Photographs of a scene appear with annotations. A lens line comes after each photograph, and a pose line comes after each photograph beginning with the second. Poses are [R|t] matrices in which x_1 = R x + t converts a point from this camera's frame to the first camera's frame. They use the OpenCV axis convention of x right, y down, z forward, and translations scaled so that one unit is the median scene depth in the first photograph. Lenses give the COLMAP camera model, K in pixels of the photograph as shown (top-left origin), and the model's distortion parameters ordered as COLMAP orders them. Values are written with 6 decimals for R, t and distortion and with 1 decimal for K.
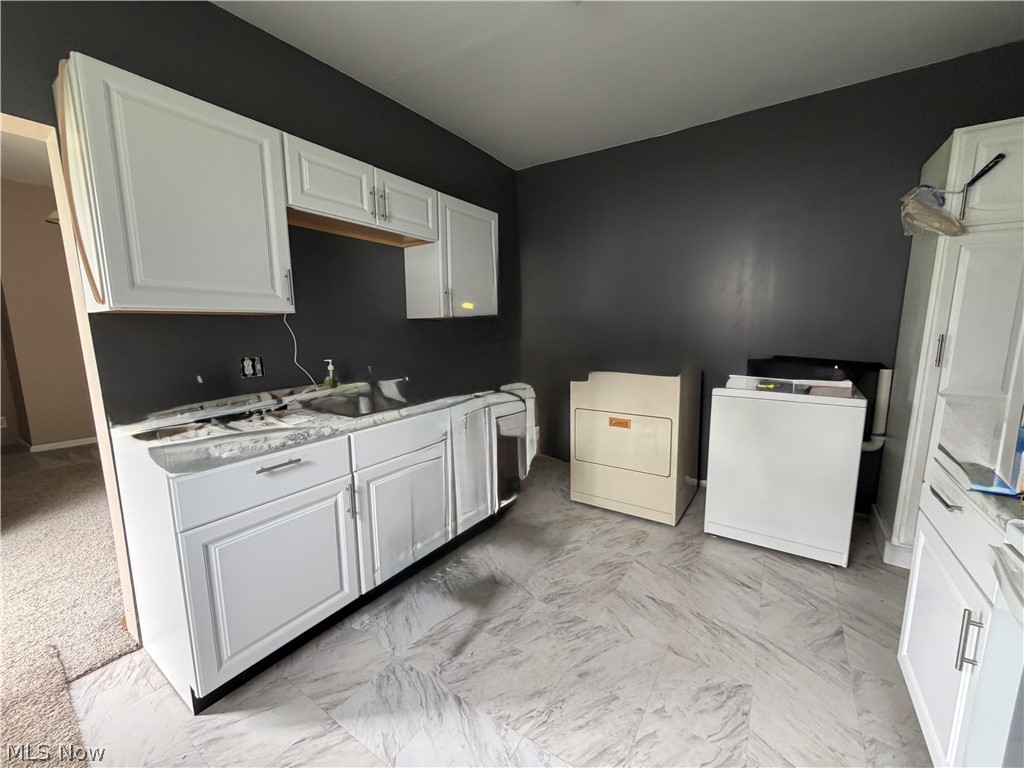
lens RADIAL K [[408.1, 0, 511.8], [0, 408.1, 381.8], [0, 0, 1]] dist [-0.000969, -0.000125]
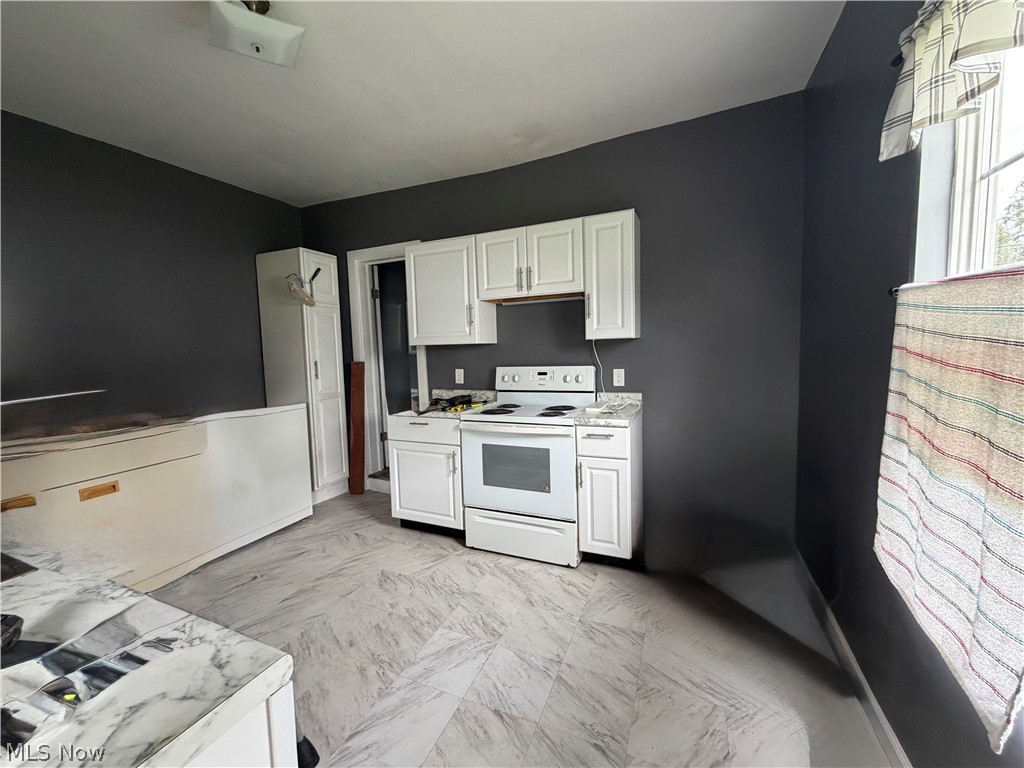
lens RADIAL K [[408.1, 0, 510.4], [0, 408.1, 382.8], [0, 0, 1]] dist [-0.000969, -0.000125]
pose [[-0.180932, -0.074087, 0.980701, -0.910367], [0.164216, 0.980884, 0.104398, -0.075114], [-0.969689, 0.179936, -0.165307, 0.534003]]
